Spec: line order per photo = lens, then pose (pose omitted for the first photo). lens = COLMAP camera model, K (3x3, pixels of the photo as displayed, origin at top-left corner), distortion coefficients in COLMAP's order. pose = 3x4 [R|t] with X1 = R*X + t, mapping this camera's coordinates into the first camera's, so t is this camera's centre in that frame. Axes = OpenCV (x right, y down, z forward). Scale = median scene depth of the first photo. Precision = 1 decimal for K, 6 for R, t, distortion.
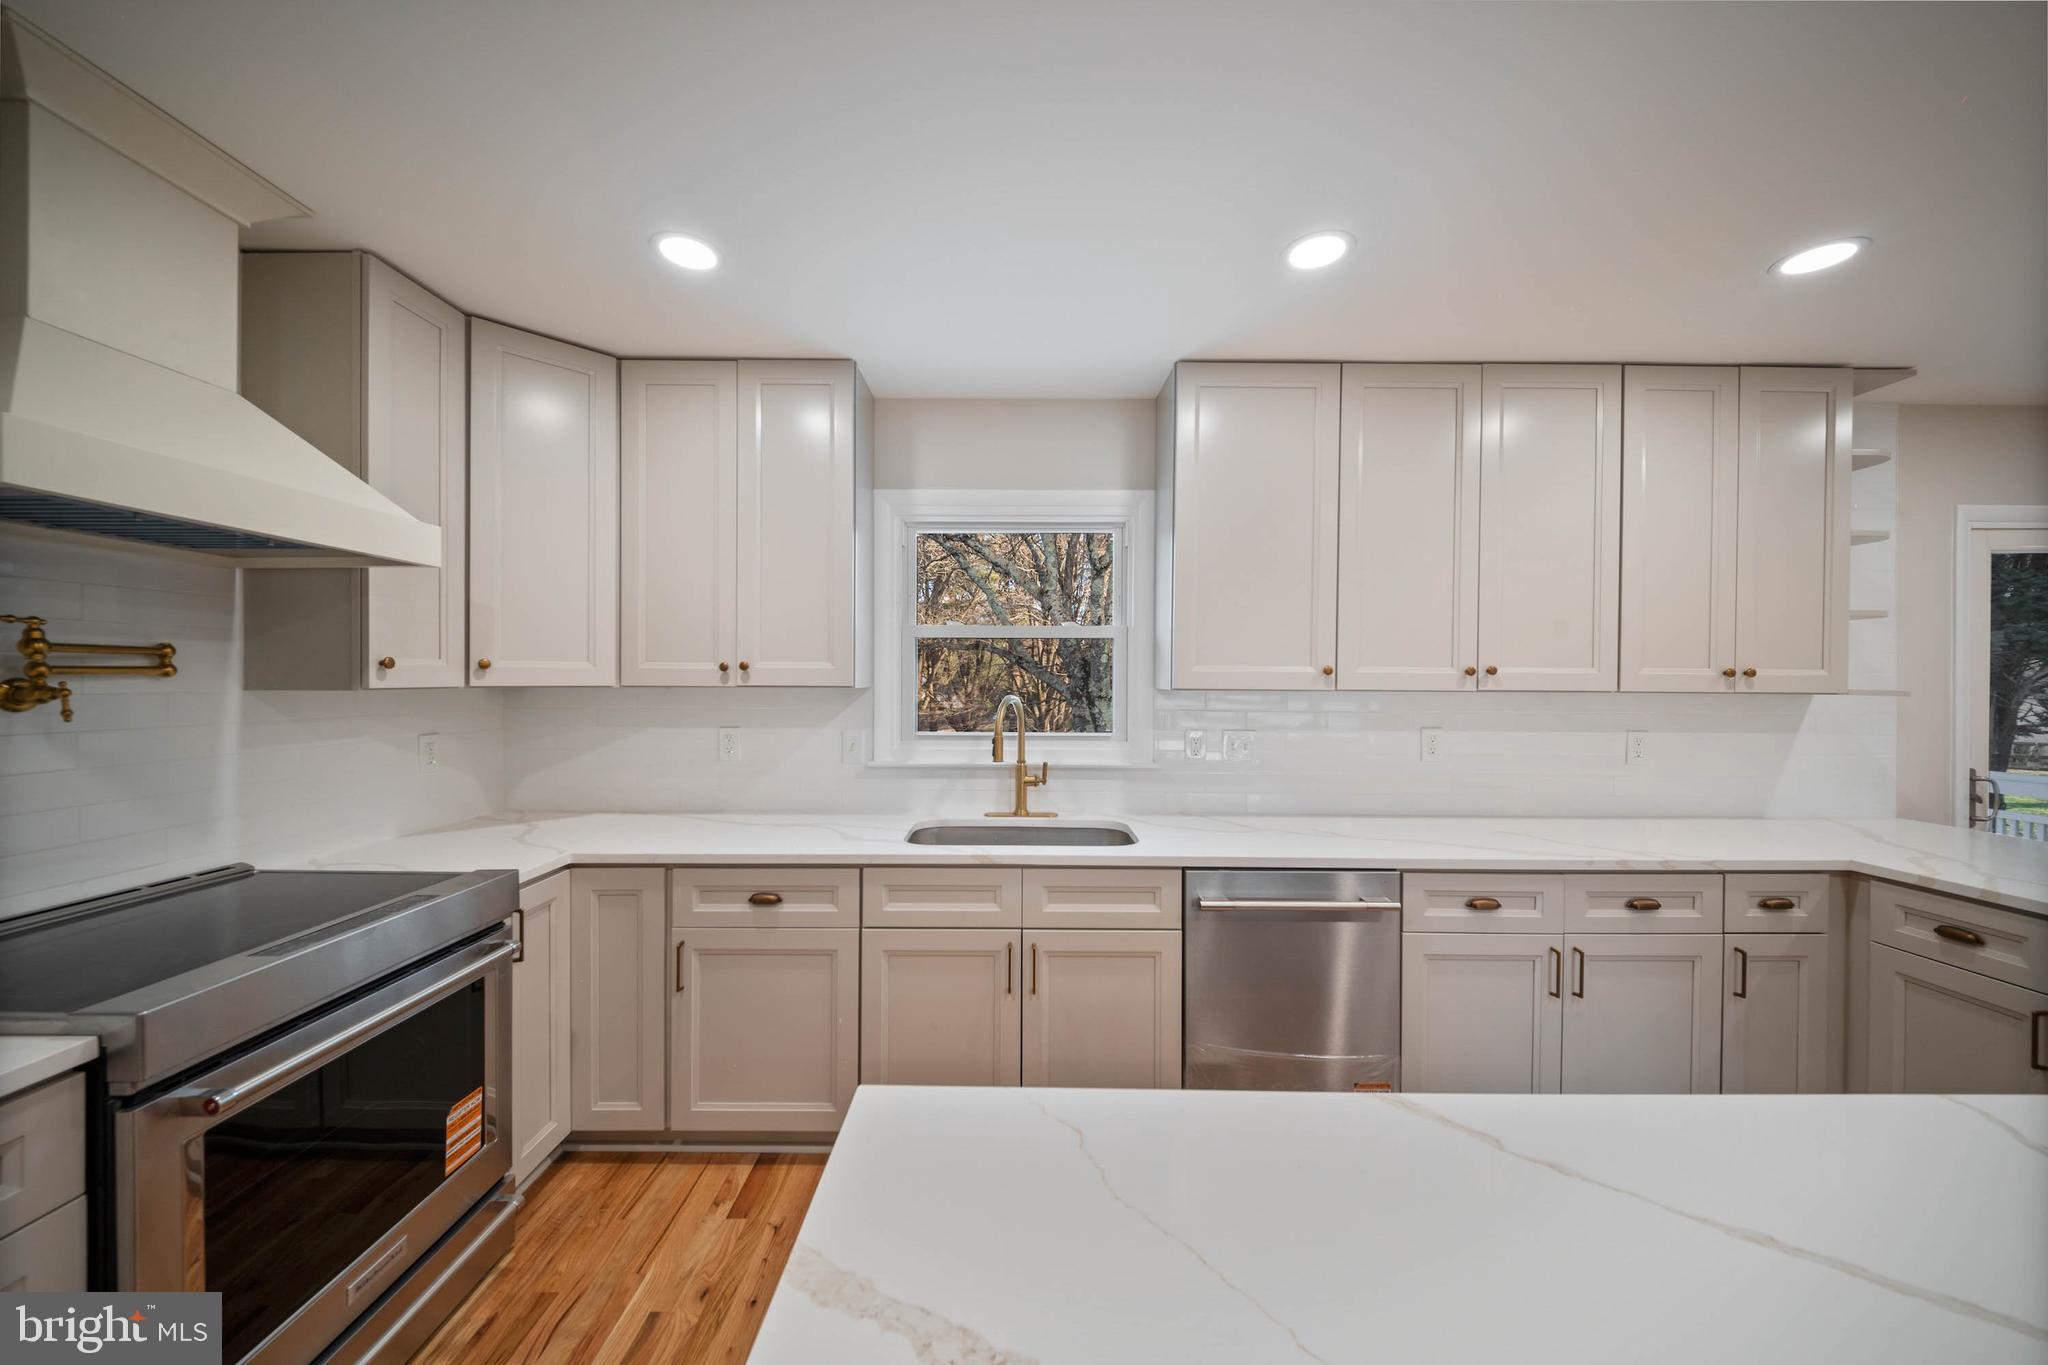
lens RADIAL K [[716.3, 0, 1017.4], [0, 716.3, 677.7], [0, 0, 1]] dist [0.000902, -0.002982]
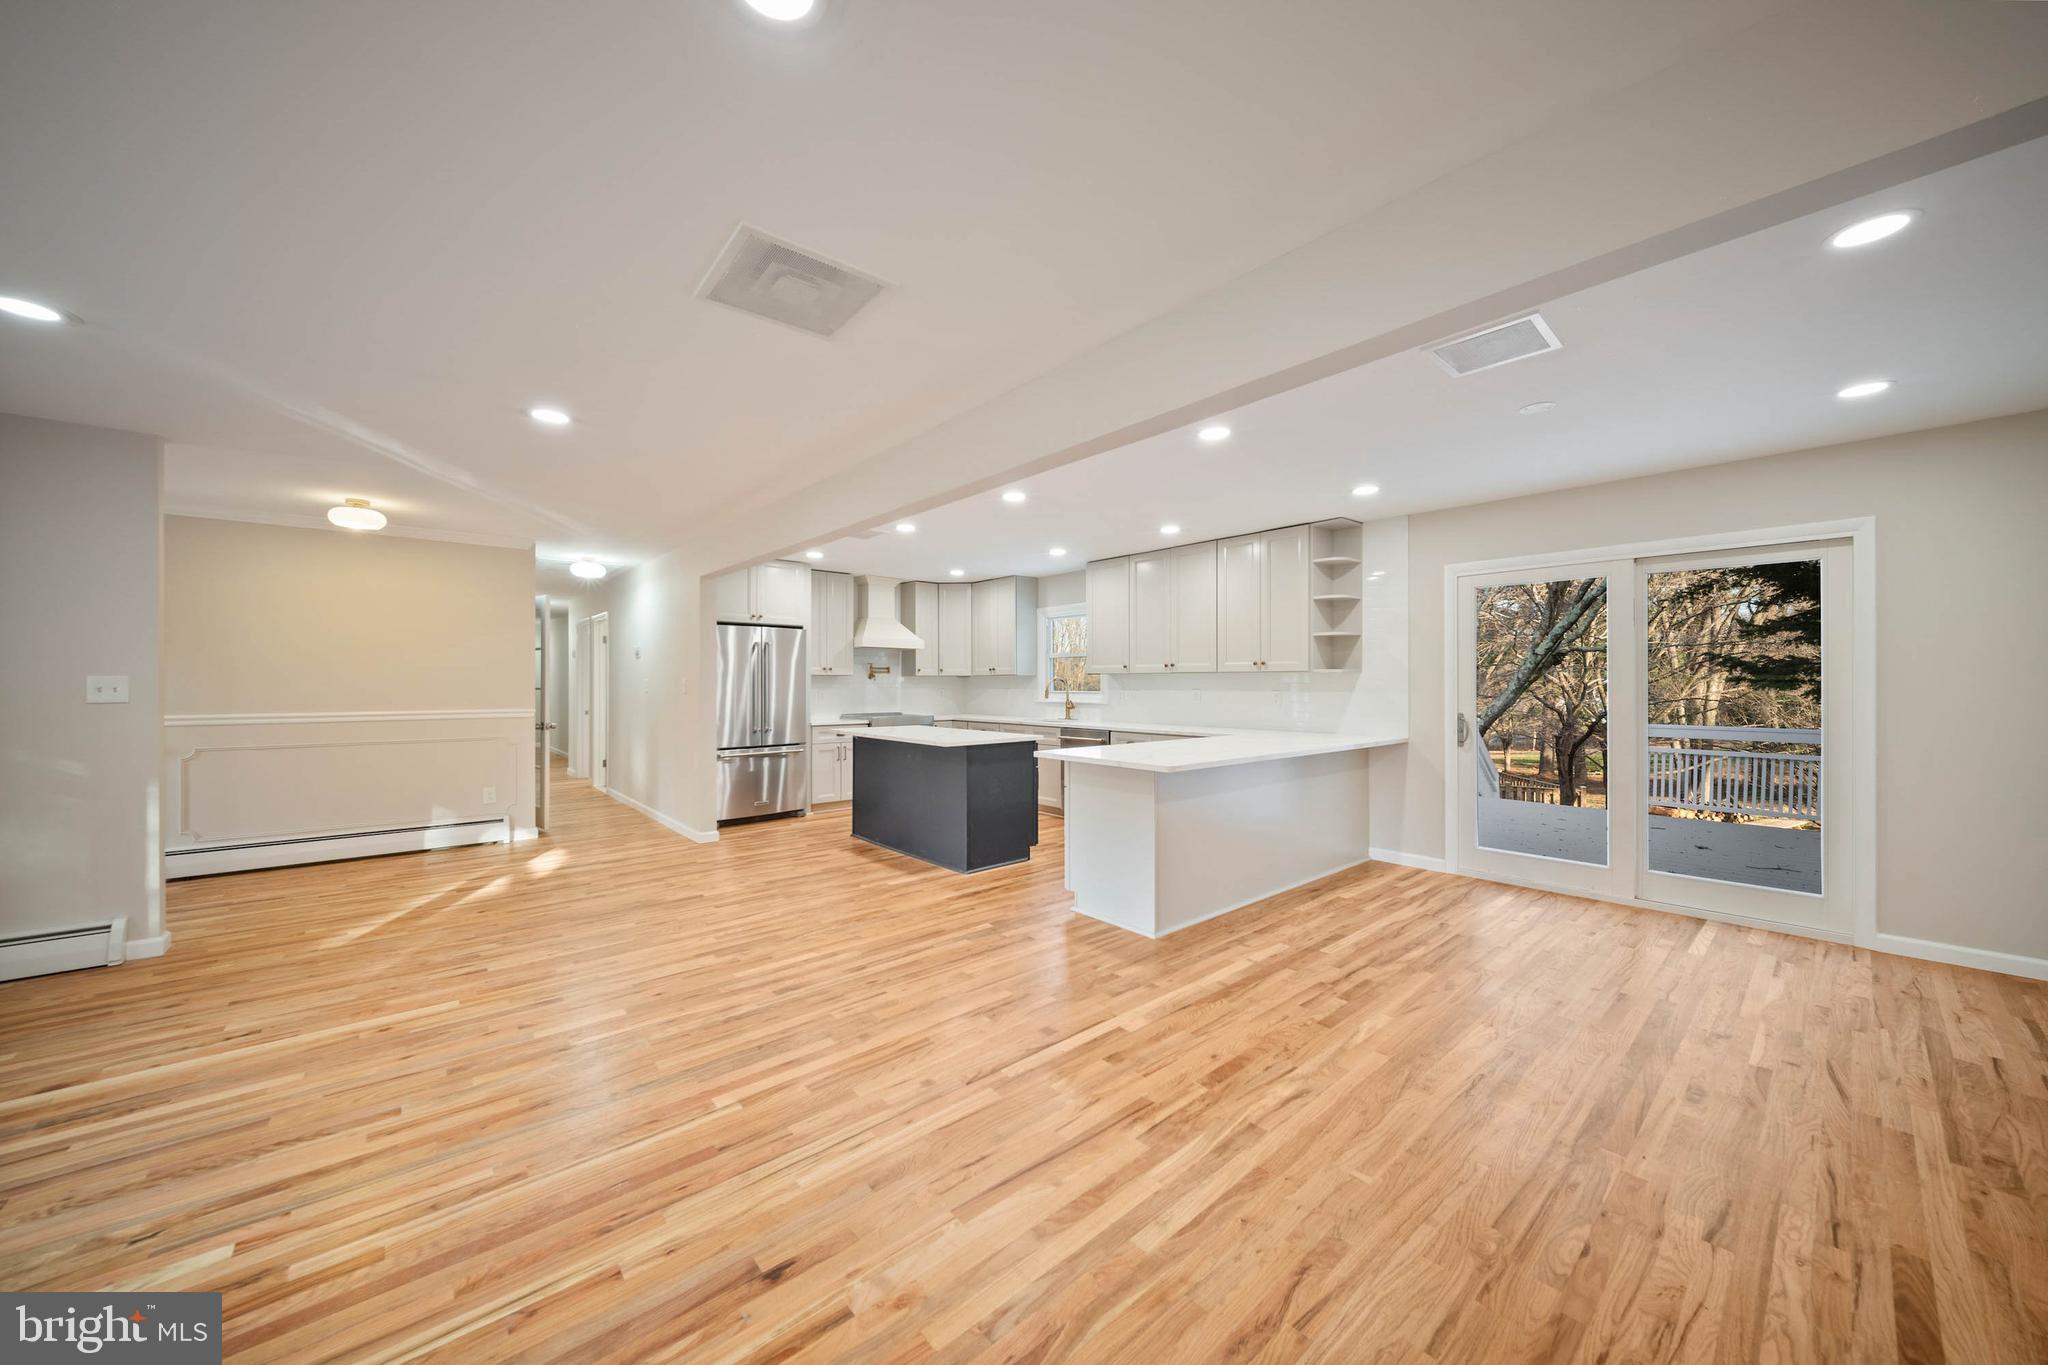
lens RADIAL K [[716.3, 0, 1017.4], [0, 716.3, 677.7], [0, 0, 1]] dist [0.000902, -0.002982]
pose [[0.653126, -0.010976, -0.757170, 2.775880], [0.005244, 0.999937, -0.009972, 0.073128], [0.757231, 0.002542, 0.653142, -1.389445]]
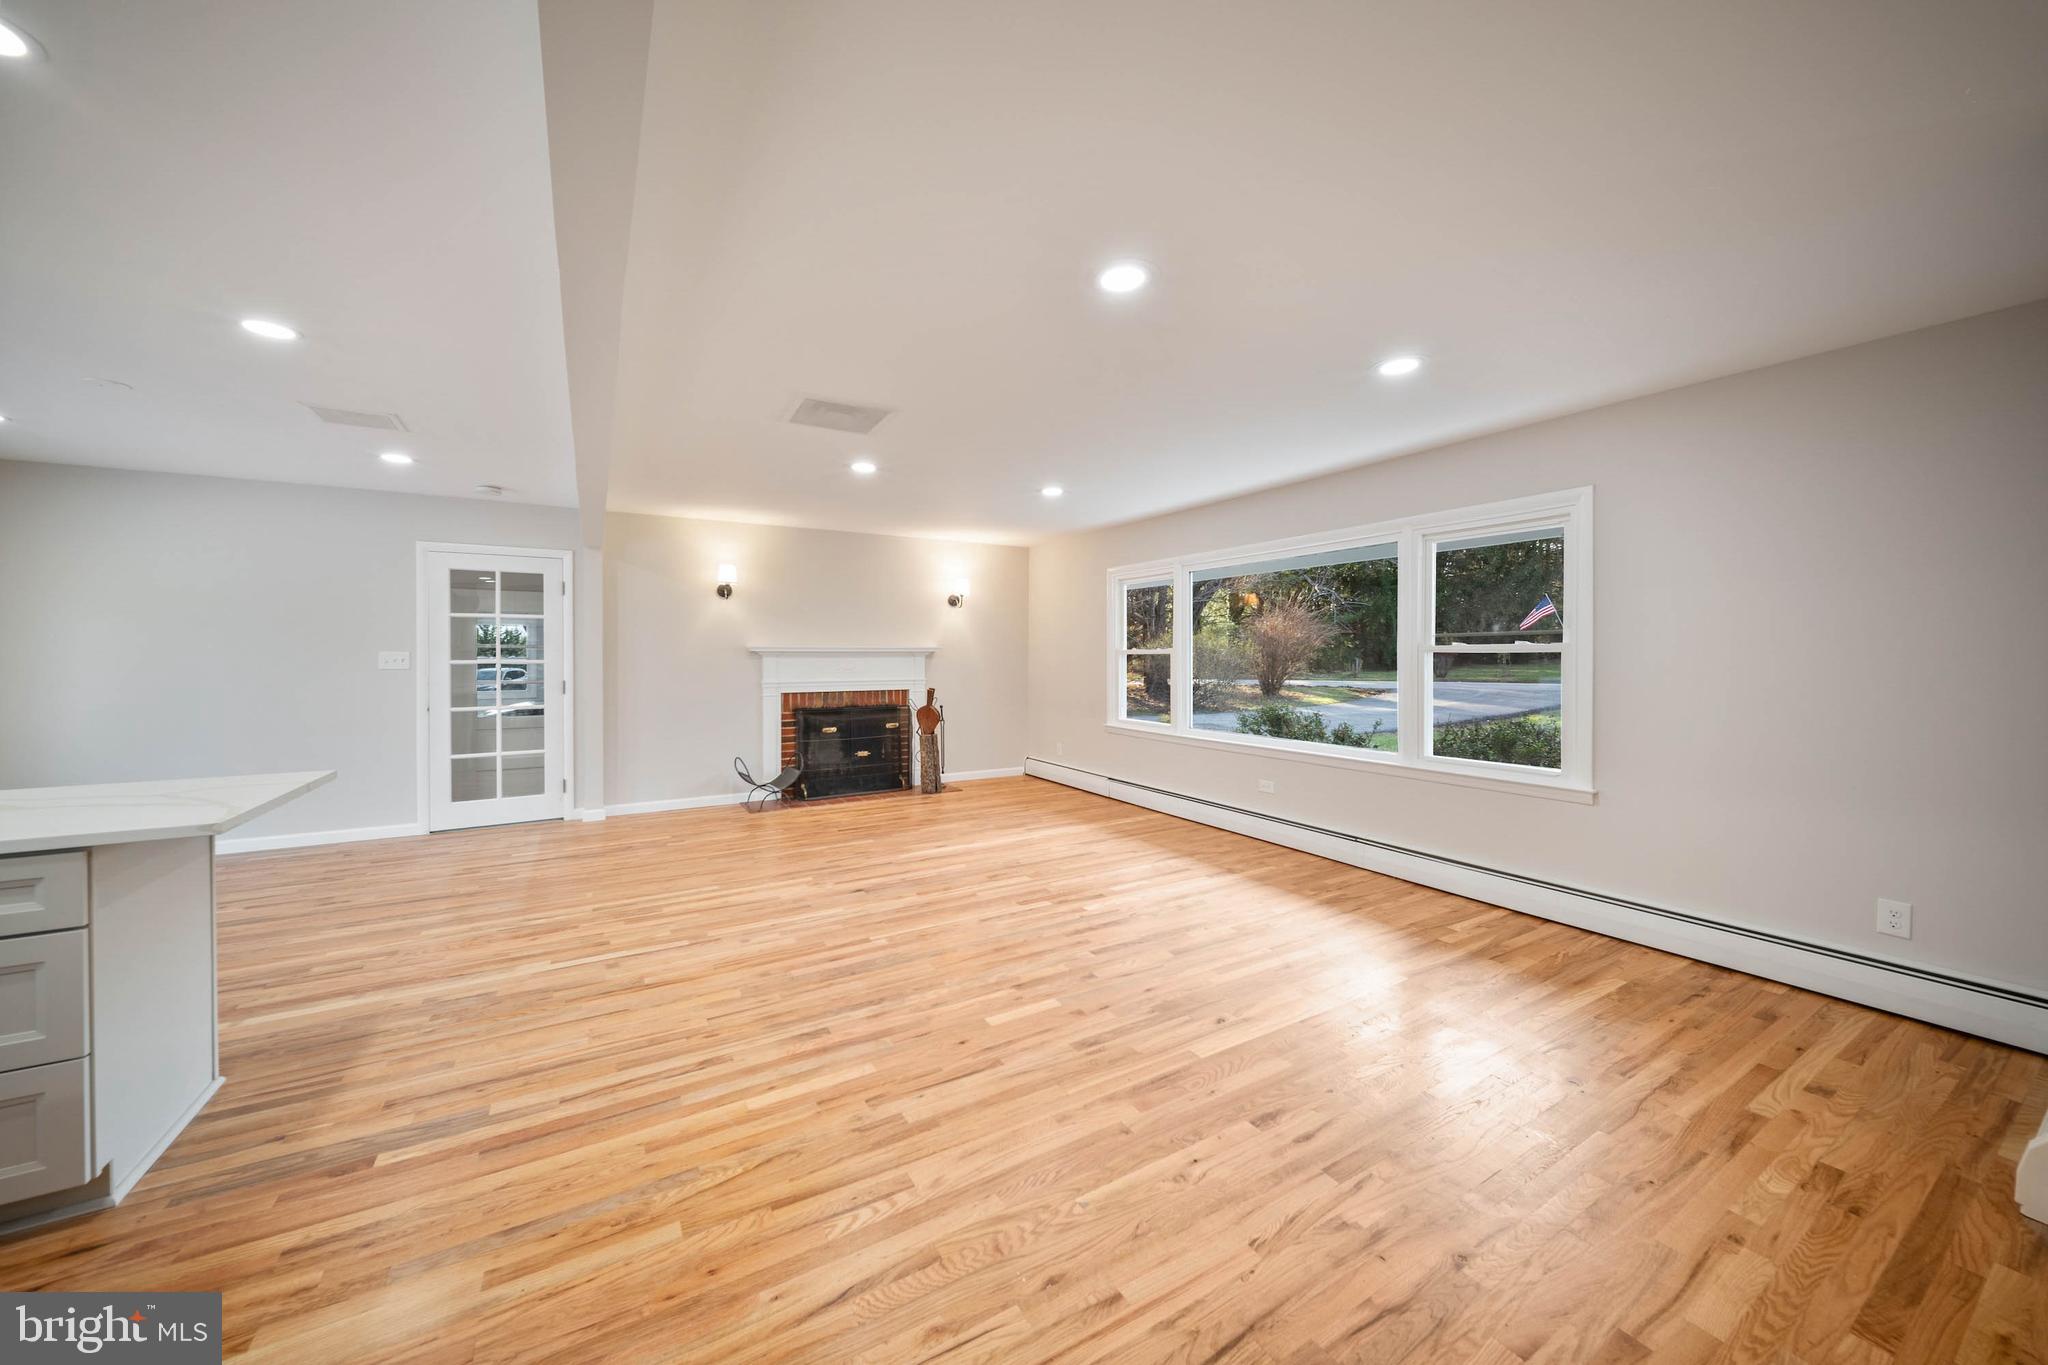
lens RADIAL K [[716.3, 0, 1017.4], [0, 716.3, 677.7], [0, 0, 1]] dist [0.000902, -0.002982]
pose [[-0.509300, -0.036276, 0.859824, -0.023721], [-0.003767, 0.999196, 0.039925, 0.043099], [-0.860581, 0.017095, -0.509027, -0.414864]]
